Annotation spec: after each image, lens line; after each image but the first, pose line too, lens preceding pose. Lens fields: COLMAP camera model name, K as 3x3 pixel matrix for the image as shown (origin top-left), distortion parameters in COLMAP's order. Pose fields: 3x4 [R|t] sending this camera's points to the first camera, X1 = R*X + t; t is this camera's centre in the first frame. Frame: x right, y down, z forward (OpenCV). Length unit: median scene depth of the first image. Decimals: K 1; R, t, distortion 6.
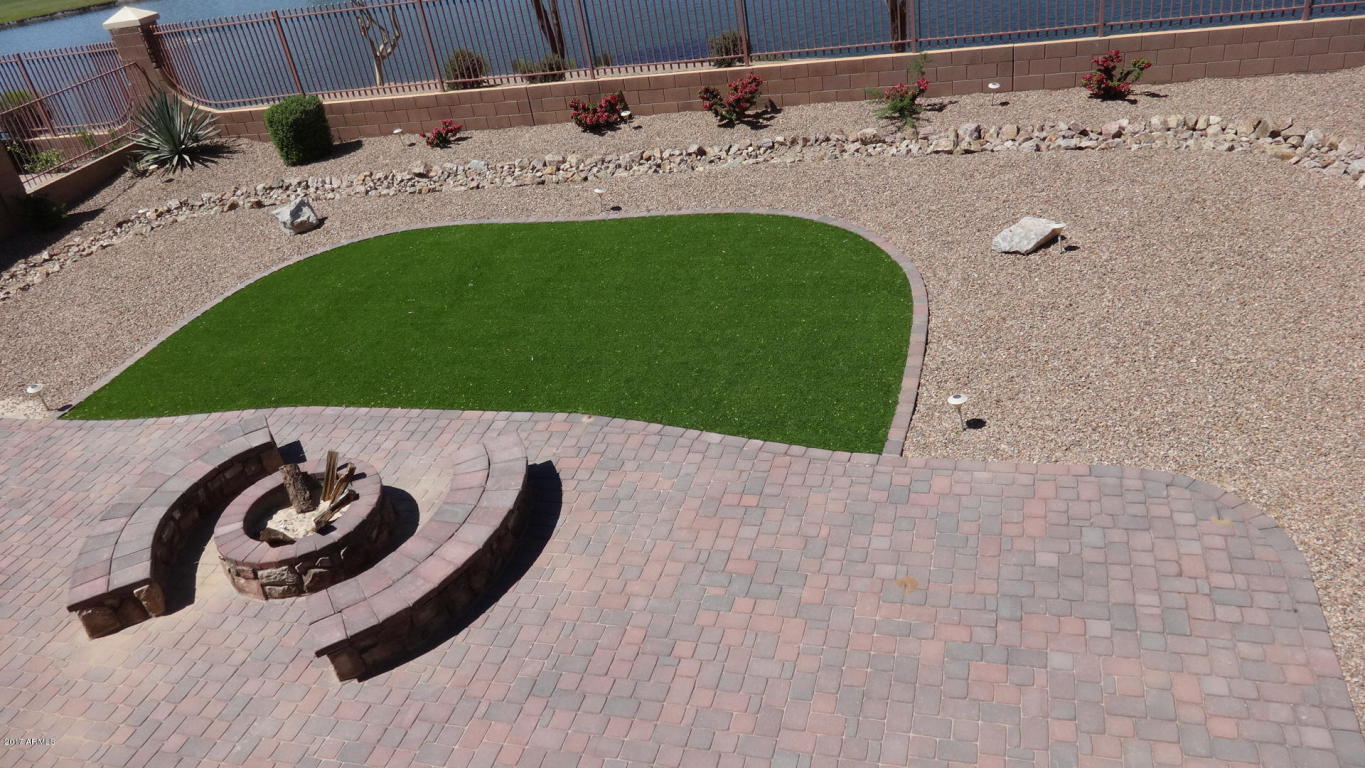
lens RADIAL K [[1017.4, 0, 672.0], [0, 1017.4, 386.0], [0, 0, 1]] dist [-0.011658, -0.001445]
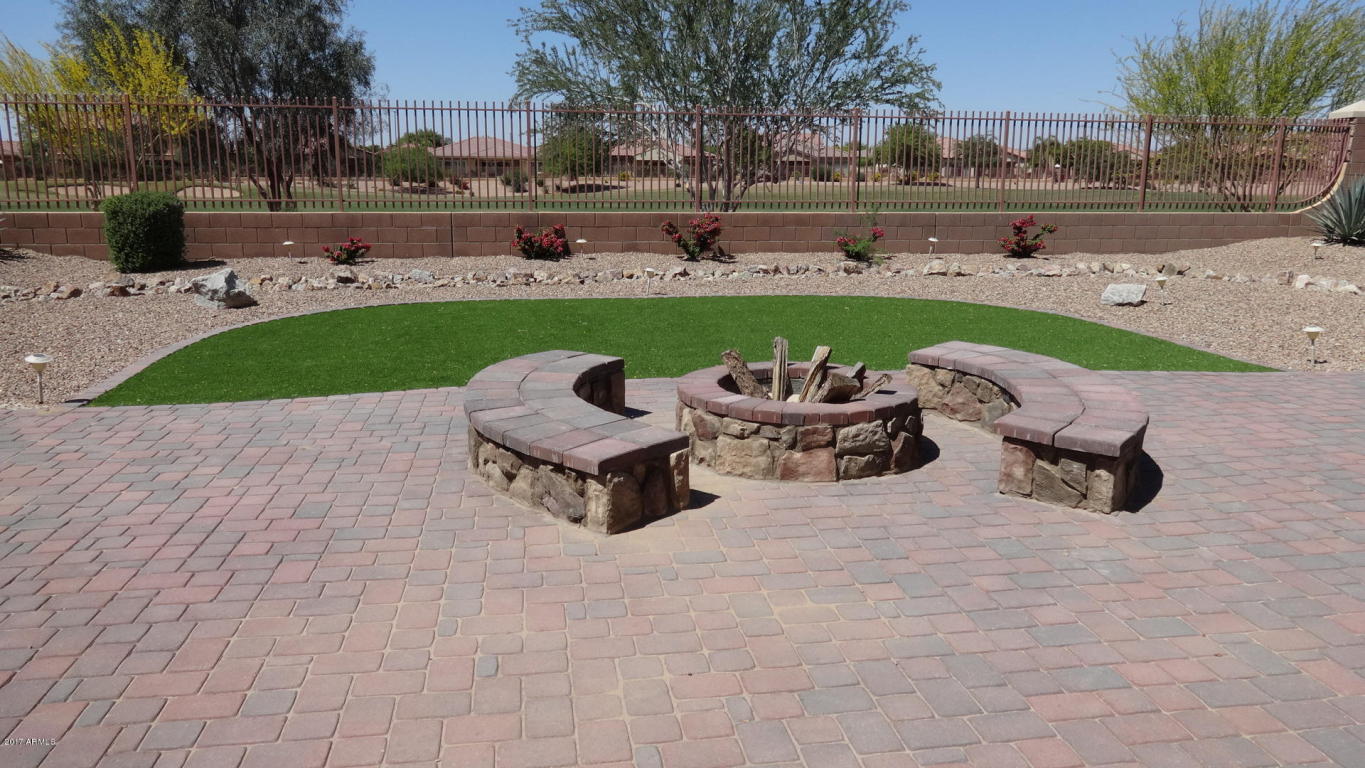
lens RADIAL K [[1023.0, 0, 682.5], [0, 1023.0, 384.0], [0, 0, 1]] dist [-0.017701, 0.009063]
pose [[0.893210, 0.062372, 0.445292, -0.561326], [0.095448, 0.941461, -0.323329, 0.253335], [-0.439391, 0.331303, 0.834969, 0.329387]]
